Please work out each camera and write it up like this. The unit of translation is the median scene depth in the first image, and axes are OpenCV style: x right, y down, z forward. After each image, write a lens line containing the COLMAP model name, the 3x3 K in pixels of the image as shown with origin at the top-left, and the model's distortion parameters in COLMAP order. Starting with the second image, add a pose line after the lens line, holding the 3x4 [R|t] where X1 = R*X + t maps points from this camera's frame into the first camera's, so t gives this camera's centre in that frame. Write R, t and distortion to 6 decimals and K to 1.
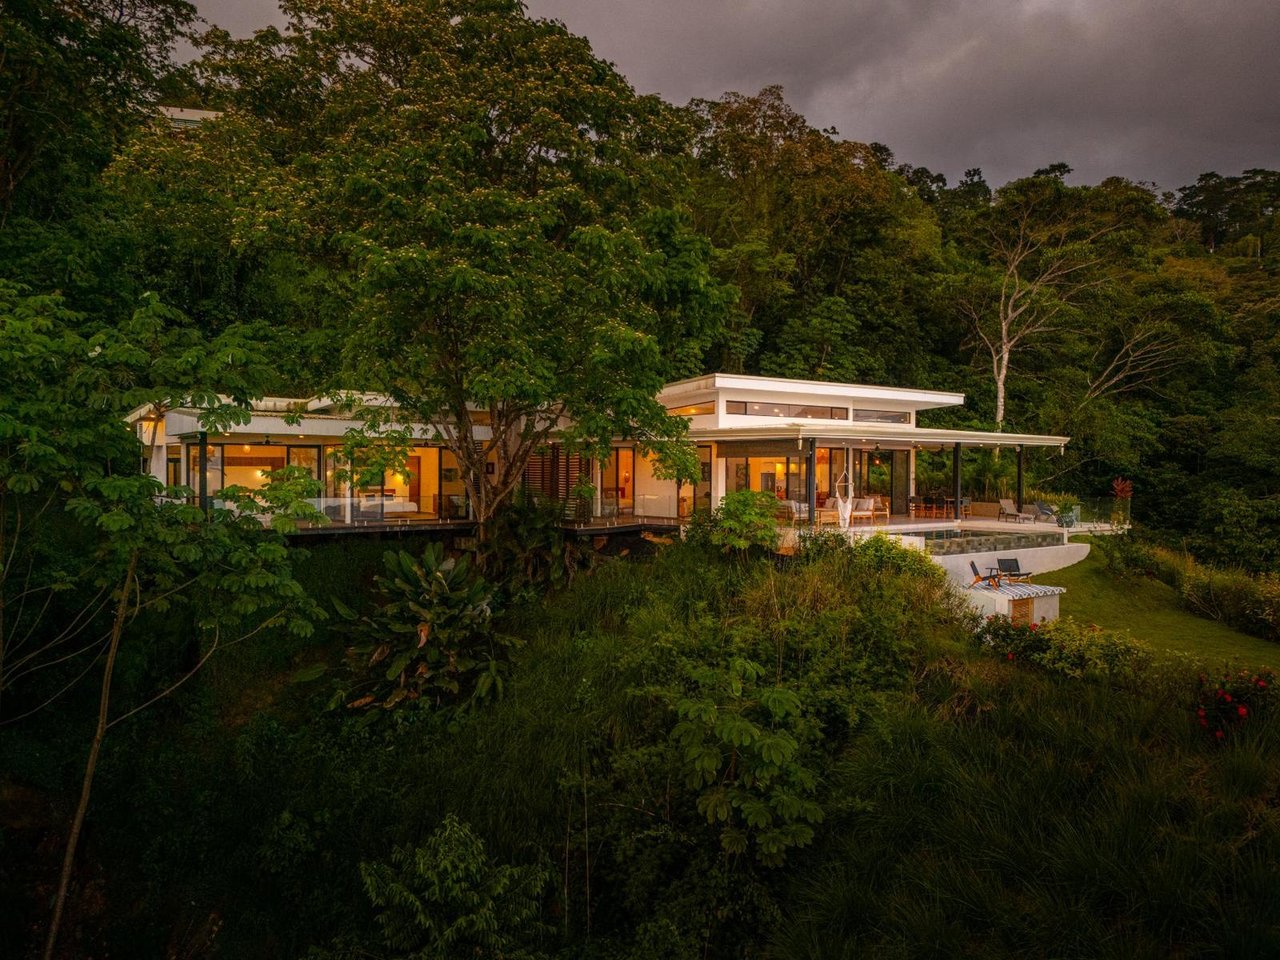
lens RADIAL K [[942.6, 0, 643.7], [0, 942.6, 465.9], [0, 0, 1]] dist [0.062942, -0.042229]
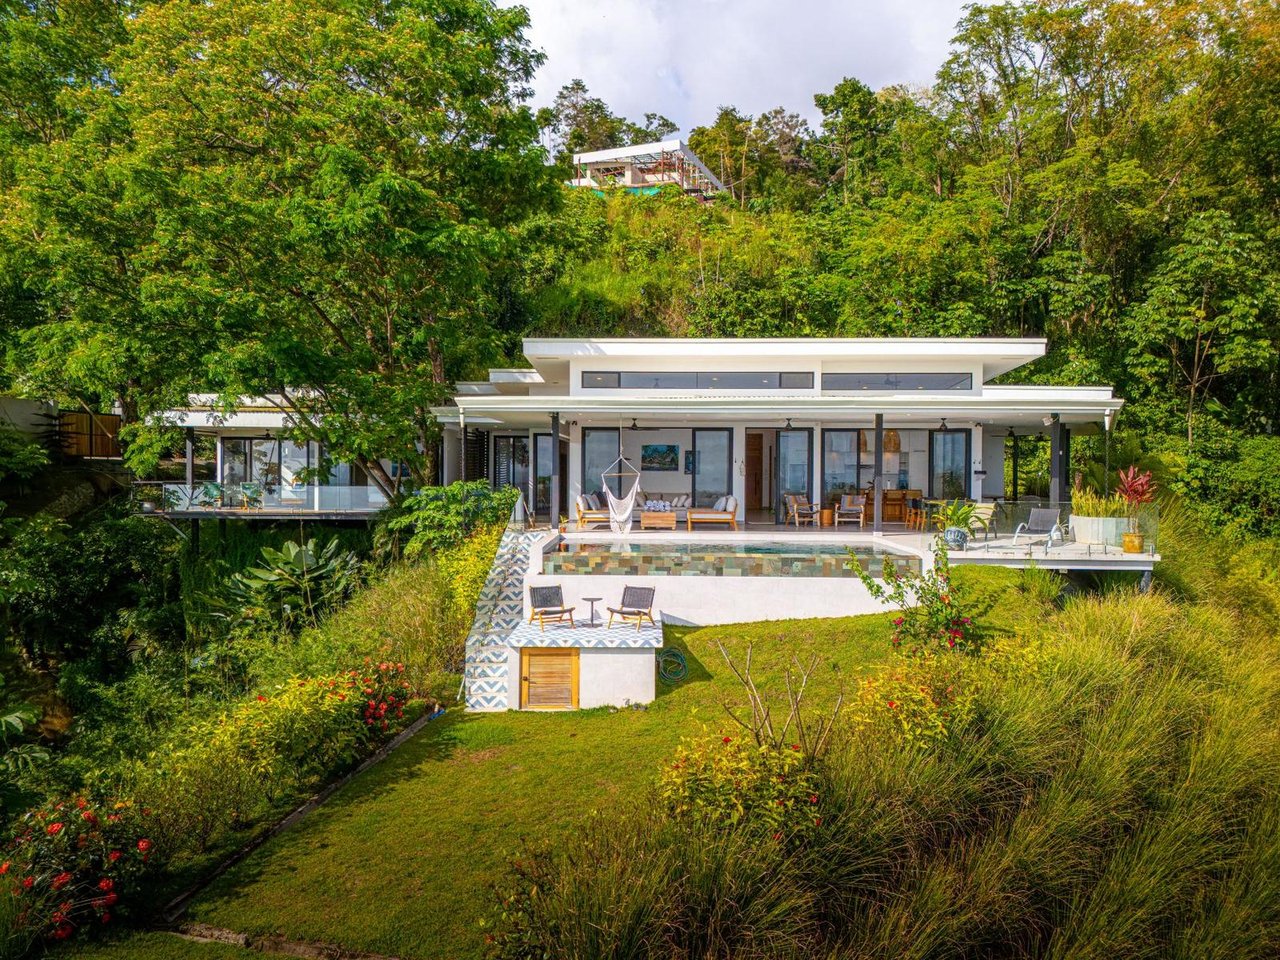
lens RADIAL K [[942.6, 0, 643.7], [0, 942.6, 465.9], [0, 0, 1]] dist [0.062942, -0.042229]
pose [[0.782777, -0.000643, -0.622302, 0.578063], [0.000146, 1.000000, -0.000850, 0.011273], [0.622303, 0.000575, 0.782776, 0.365482]]
